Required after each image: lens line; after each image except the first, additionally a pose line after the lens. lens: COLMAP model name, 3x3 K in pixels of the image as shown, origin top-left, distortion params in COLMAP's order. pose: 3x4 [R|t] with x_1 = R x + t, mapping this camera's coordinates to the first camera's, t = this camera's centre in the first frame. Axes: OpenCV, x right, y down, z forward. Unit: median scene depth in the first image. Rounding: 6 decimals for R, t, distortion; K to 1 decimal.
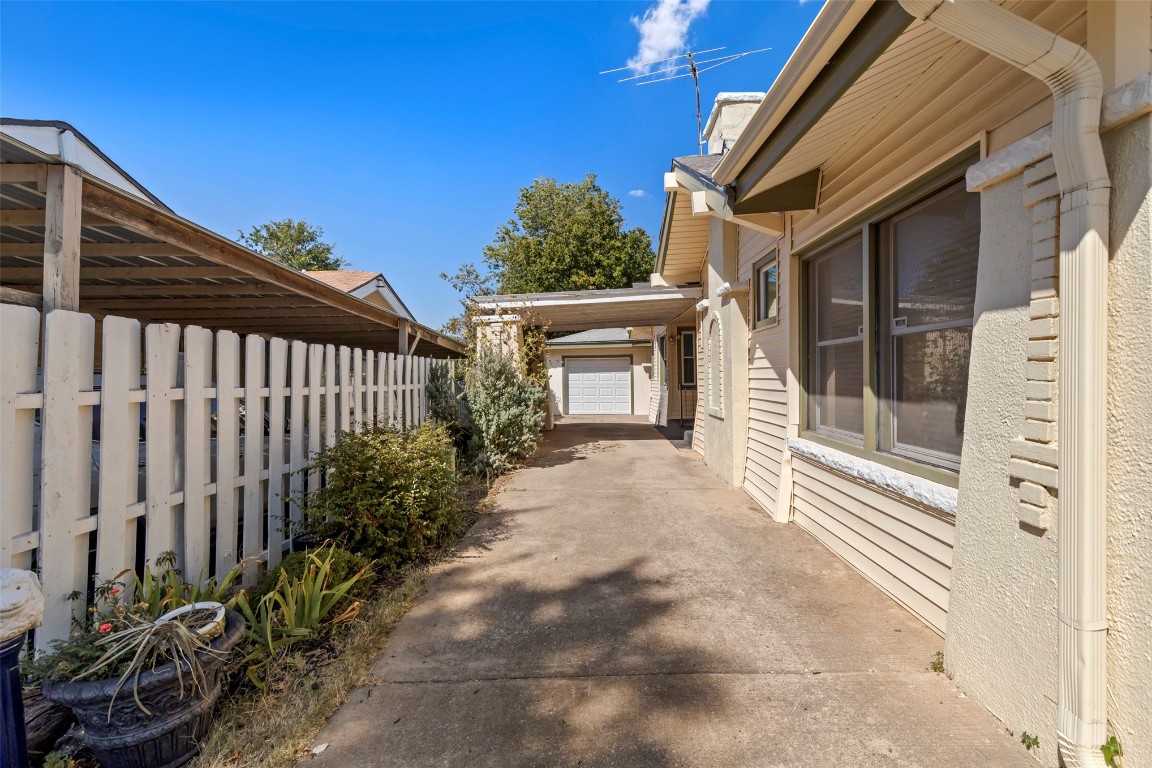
lens RADIAL K [[520.6, 0, 577.1], [0, 520.6, 377.9], [0, 0, 1]] dist [0.008457, 0.000558]
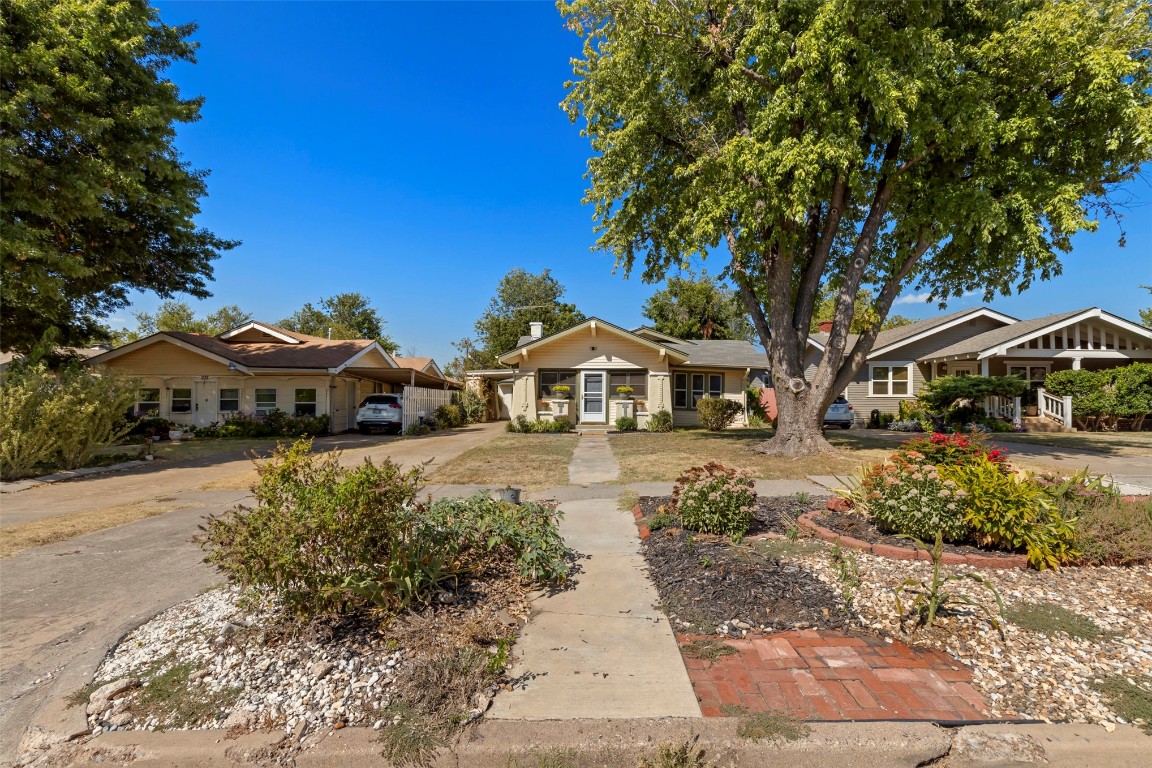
lens RADIAL K [[520.6, 0, 577.8], [0, 520.6, 385.2], [0, 0, 1]] dist [0.008457, 0.000558]
pose [[0.999914, 0.012772, 0.002957, 0.460354], [-0.012664, 0.999341, -0.034021, 0.027033], [-0.003390, 0.033981, 0.999417, -2.096714]]
